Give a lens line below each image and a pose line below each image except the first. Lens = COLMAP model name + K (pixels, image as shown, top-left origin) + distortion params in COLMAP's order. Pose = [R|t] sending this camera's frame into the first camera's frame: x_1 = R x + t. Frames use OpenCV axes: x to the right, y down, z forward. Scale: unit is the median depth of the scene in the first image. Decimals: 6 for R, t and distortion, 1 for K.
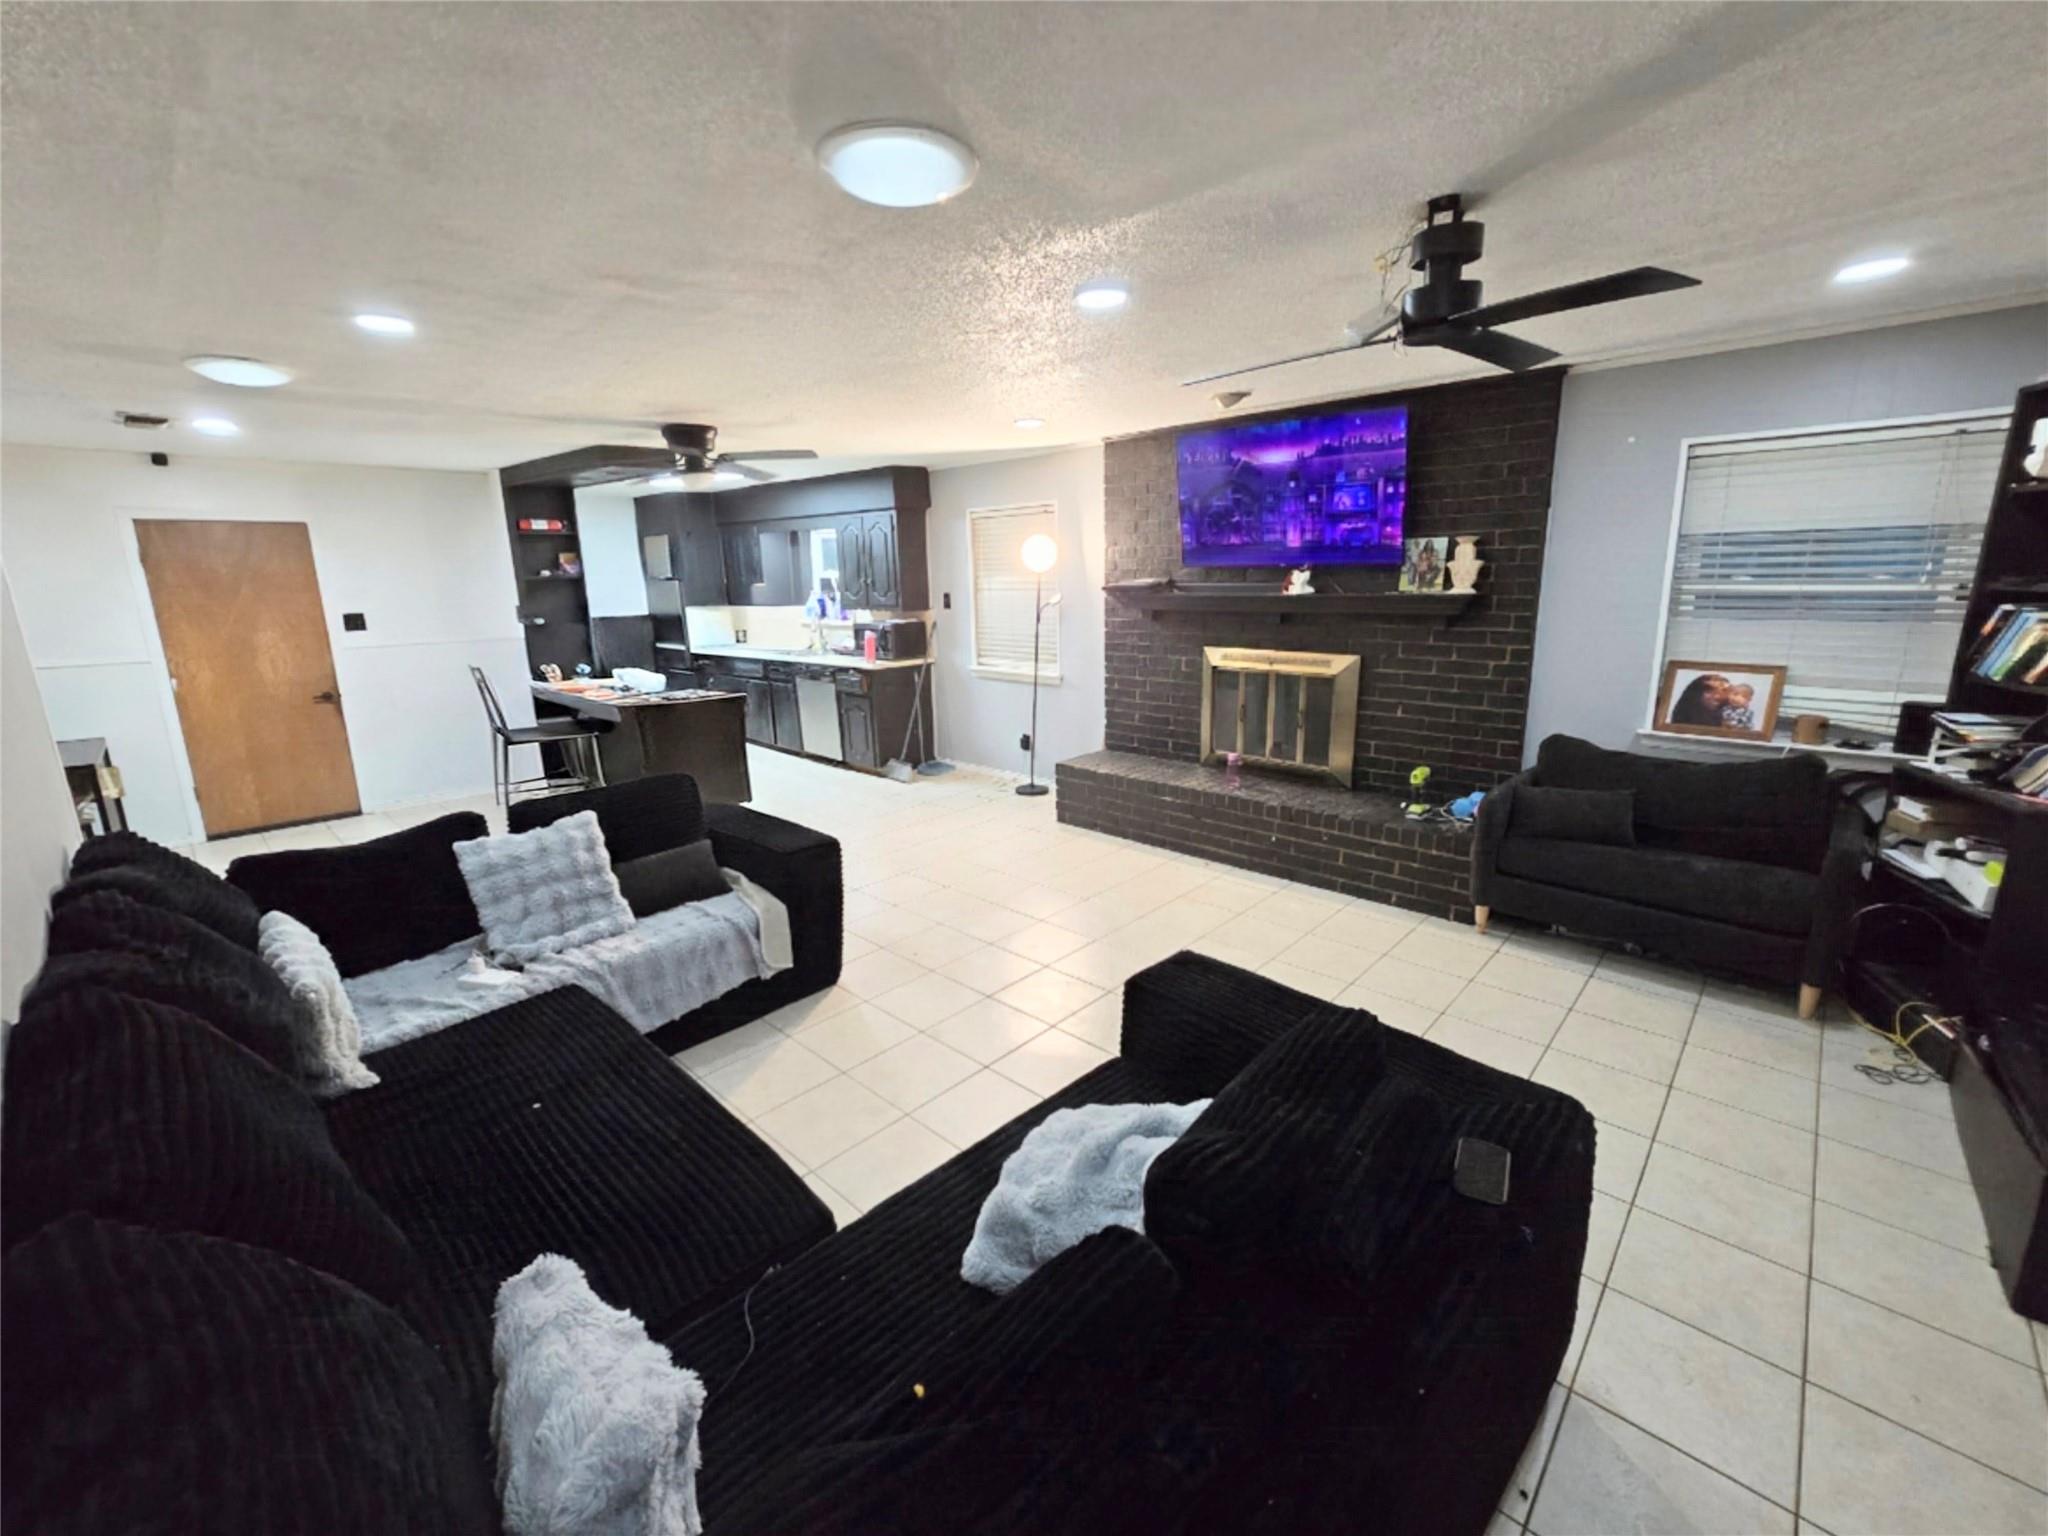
lens RADIAL K [[841.9, 0, 1024.0], [0, 841.9, 768.0], [0, 0, 1]] dist [-0.000232, -0.000004]
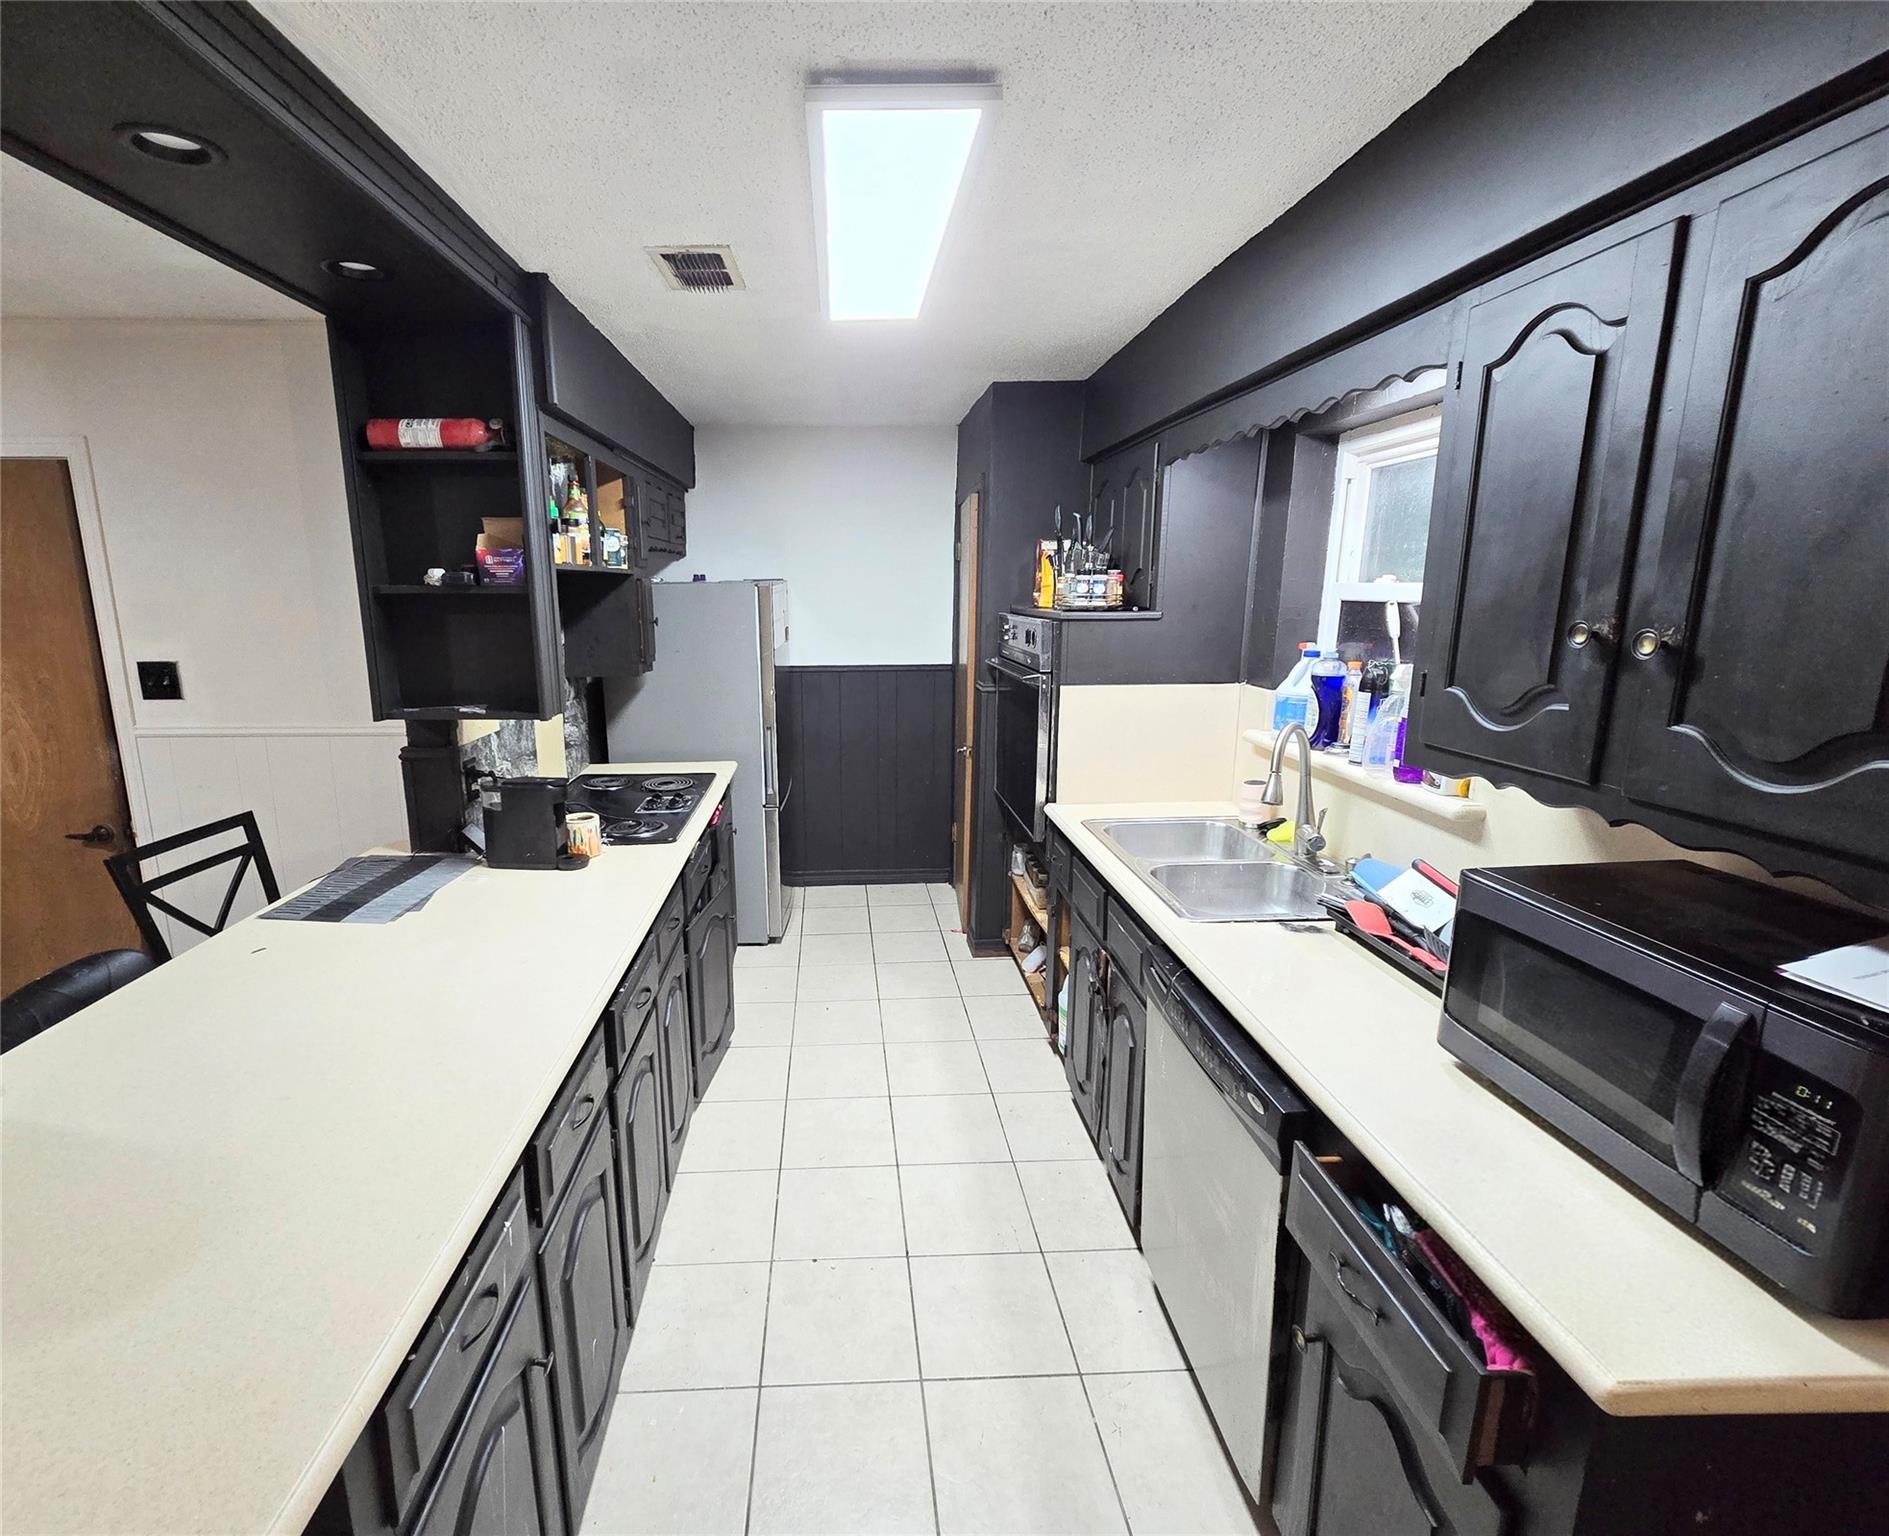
lens RADIAL K [[832.0, 0, 865.4], [0, 832.0, 761.8], [0, 0, 1]] dist [-0.001016, -0.000105]
pose [[0.710553, 0.159290, -0.685376, -0.157806], [-0.170323, 0.984009, 0.052116, -0.163026], [0.682718, 0.079704, 0.726322, 0.700182]]
